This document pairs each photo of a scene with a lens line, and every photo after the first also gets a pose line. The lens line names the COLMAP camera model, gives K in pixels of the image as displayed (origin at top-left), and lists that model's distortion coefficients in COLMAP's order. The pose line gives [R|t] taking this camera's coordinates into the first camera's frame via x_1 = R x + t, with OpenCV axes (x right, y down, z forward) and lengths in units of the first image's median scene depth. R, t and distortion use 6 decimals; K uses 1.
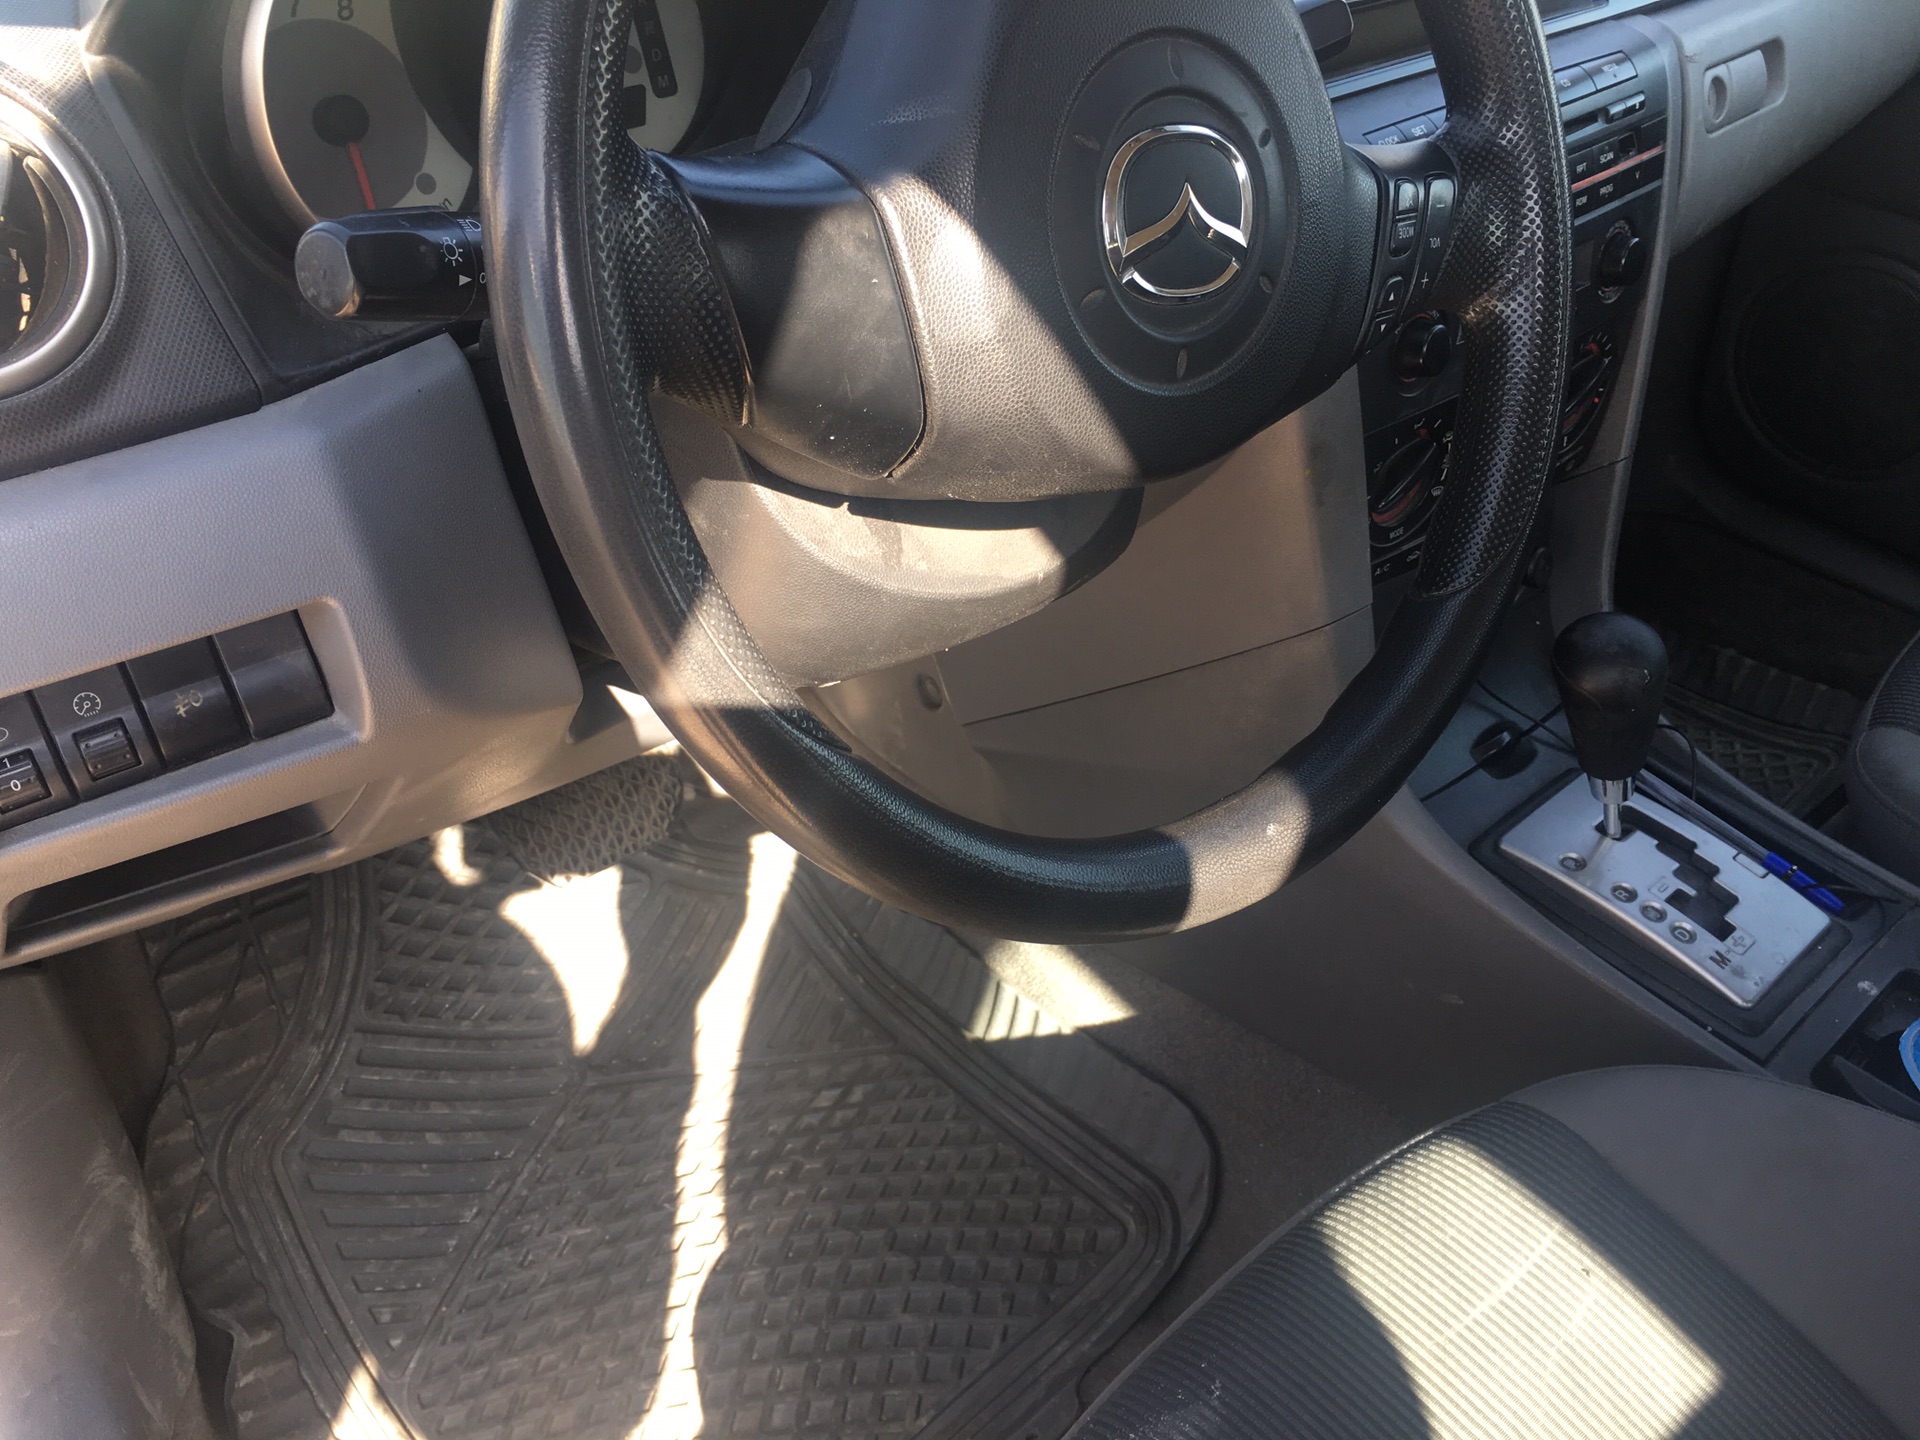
lens RADIAL K [[1611.9, 0, 954.3], [0, 1611.9, 721.9], [0, 0, 1]] dist [0.049730, -0.057747]
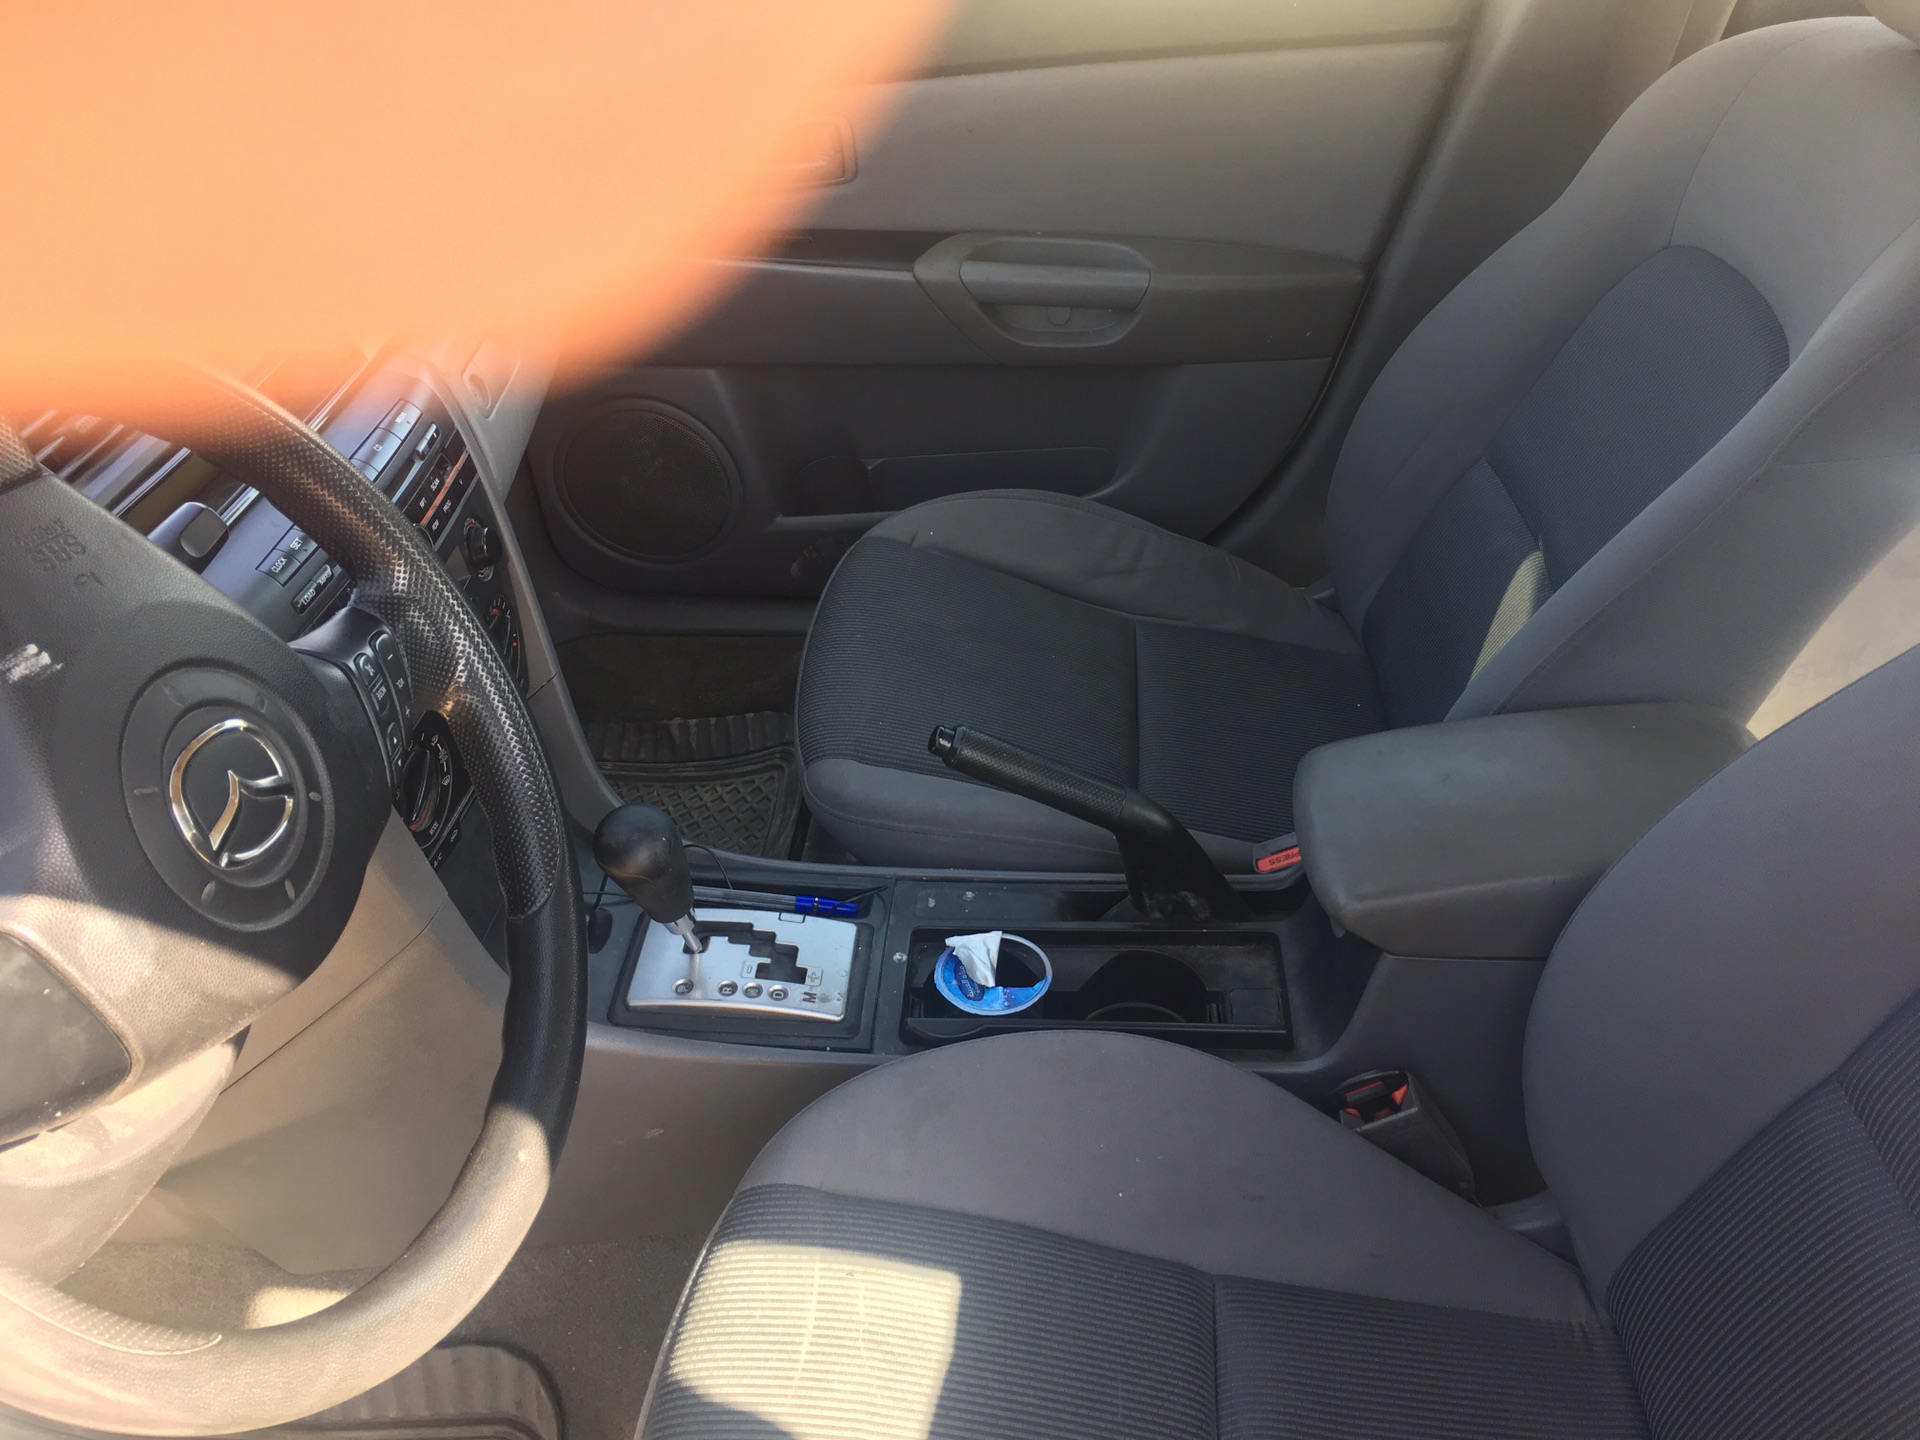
lens RADIAL K [[1611.9, 0, 960.0], [0, 1611.9, 718.5], [0, 0, 1]] dist [0.049730, -0.057747]
pose [[0.709637, -0.431863, 0.556695, -0.090802], [0.457420, 0.883360, 0.102189, -0.157288], [-0.535894, 0.182127, 0.824407, -0.227814]]
